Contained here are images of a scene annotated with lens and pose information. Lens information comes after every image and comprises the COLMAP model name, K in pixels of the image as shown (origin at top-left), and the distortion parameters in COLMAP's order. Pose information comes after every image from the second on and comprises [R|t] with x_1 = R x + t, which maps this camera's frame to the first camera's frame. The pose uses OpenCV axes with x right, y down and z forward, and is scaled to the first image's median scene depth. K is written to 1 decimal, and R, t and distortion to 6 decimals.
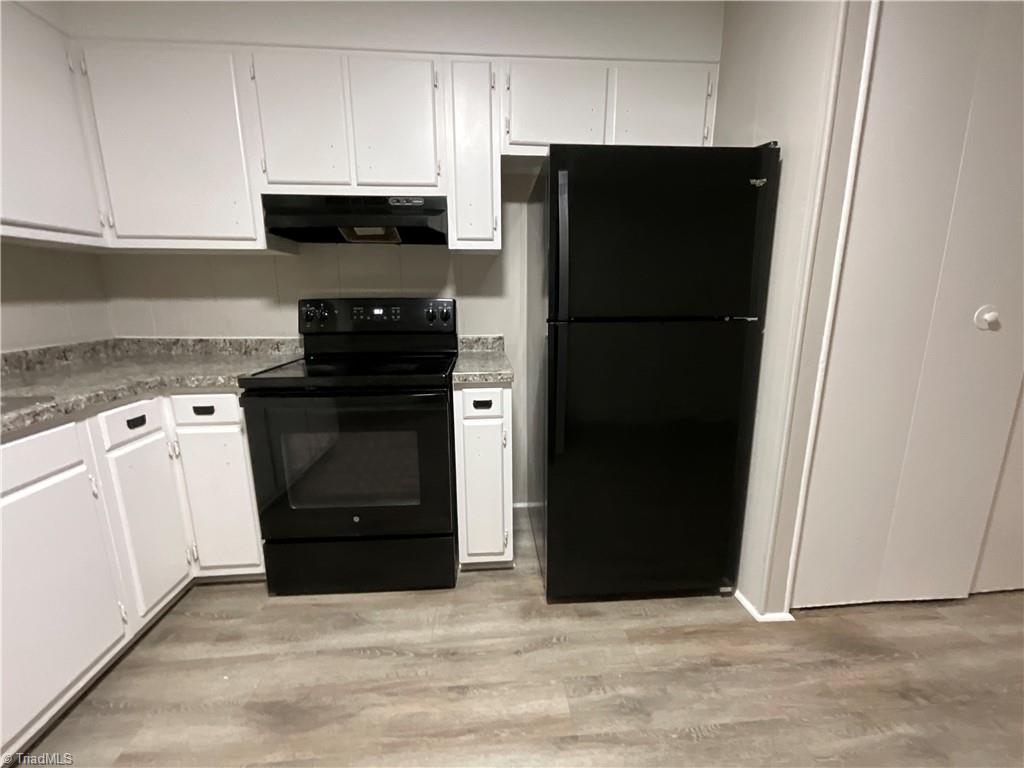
lens RADIAL K [[416.7, 0, 511.5], [0, 416.7, 380.0], [0, 0, 1]] dist [-0.000296, -0.000251]
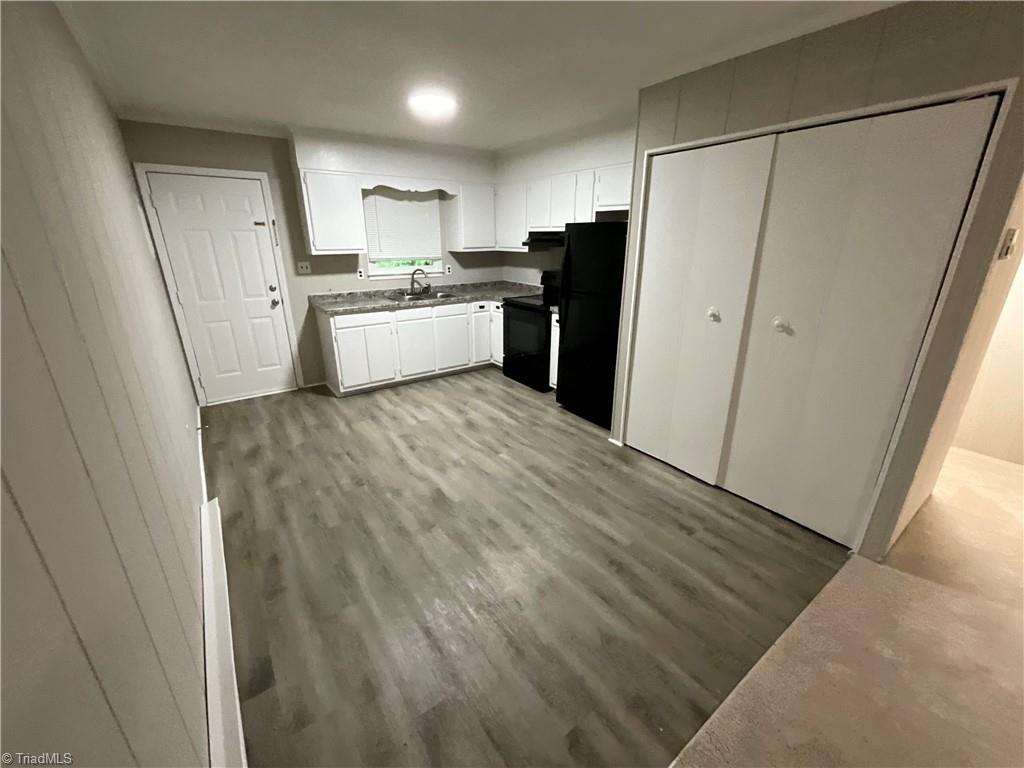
lens RADIAL K [[416.7, 0, 513.7], [0, 416.7, 382.6], [0, 0, 1]] dist [-0.000296, -0.000251]
pose [[0.530091, 0.284707, -0.798715, 2.036000], [-0.171846, 0.958471, 0.227602, -0.122285], [0.830345, 0.016607, 0.557003, -0.643601]]
